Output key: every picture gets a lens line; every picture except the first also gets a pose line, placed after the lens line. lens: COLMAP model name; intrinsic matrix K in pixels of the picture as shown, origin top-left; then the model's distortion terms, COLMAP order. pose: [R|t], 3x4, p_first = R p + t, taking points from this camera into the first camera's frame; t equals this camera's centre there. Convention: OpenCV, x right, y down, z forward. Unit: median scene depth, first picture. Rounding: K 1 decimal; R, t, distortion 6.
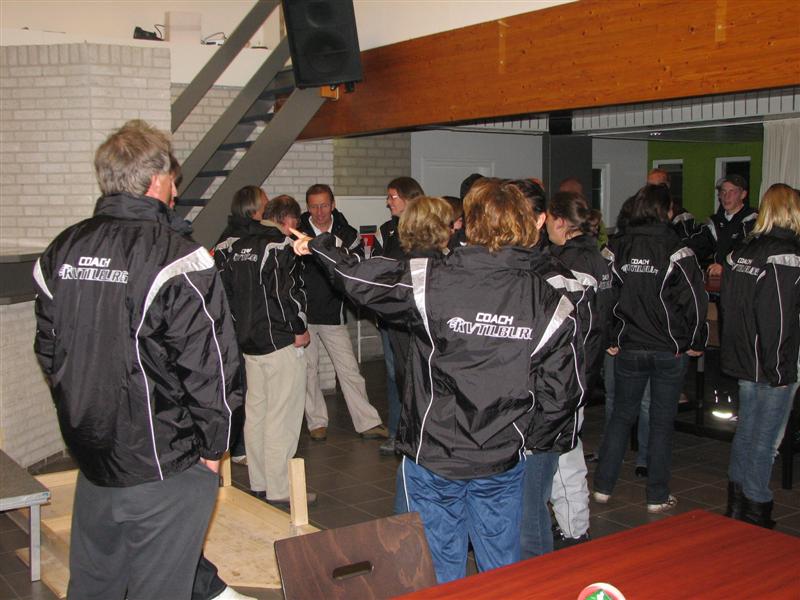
lens RADIAL K [[1010.1, 0, 395.9], [0, 1010.1, 299.9], [0, 0, 1]] dist [-0.055997, 0.000000]
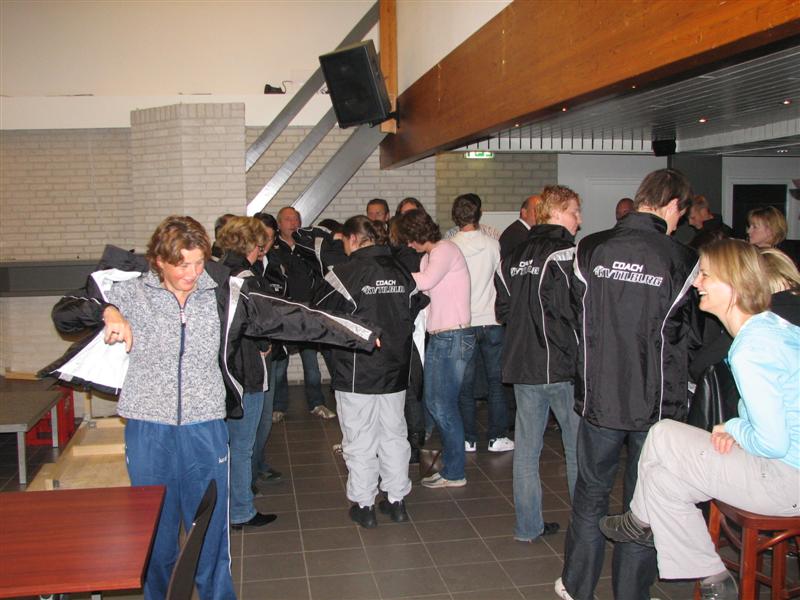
lens RADIAL K [[855.4, 0, 399.9], [0, 855.4, 299.1], [0, 0, 1]] dist [-0.121733, 0.000000]
pose [[0.899676, 0.039442, -0.434774, 0.458259], [-0.036389, 0.999220, 0.015347, -0.019864], [0.435040, 0.002014, 0.900409, 0.100169]]
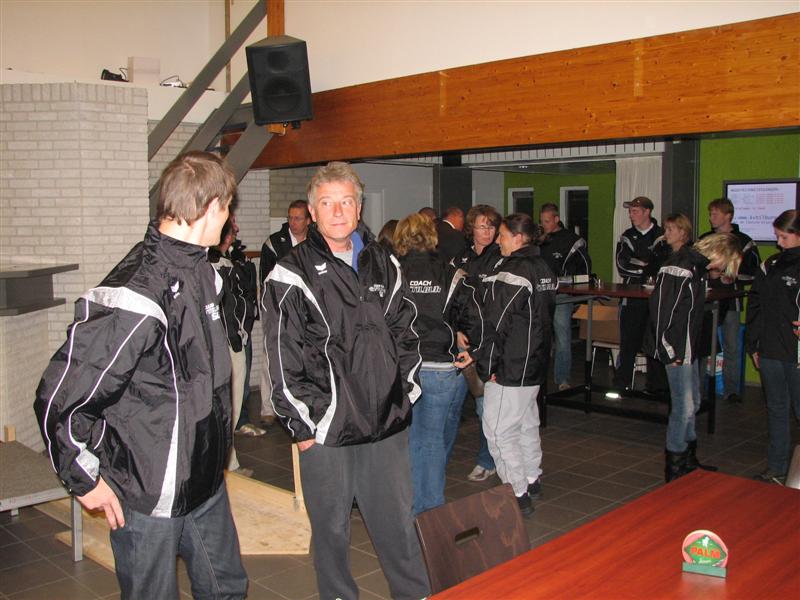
lens RADIAL K [[855.4, 0, 397.9], [0, 855.4, 304.4], [0, 0, 1]] dist [-0.121733, 0.000000]
pose [[0.985354, -0.013774, 0.169963, -0.112739], [0.013931, 0.999903, 0.000269, -0.001574], [-0.169950, 0.002103, 0.985450, 0.012397]]
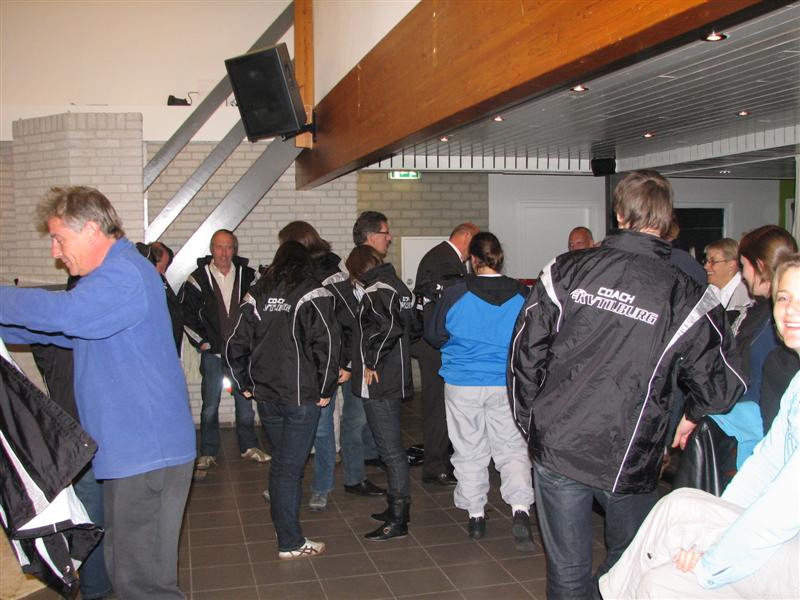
lens RADIAL K [[855.4, 0, 398.5], [0, 855.4, 302.2], [0, 0, 1]] dist [-0.121733, 0.000000]
pose [[0.933837, 0.021281, -0.357066, 0.414636], [-0.029569, 0.999405, -0.017768, -0.023783], [0.356475, 0.027150, 0.933910, 0.211900]]
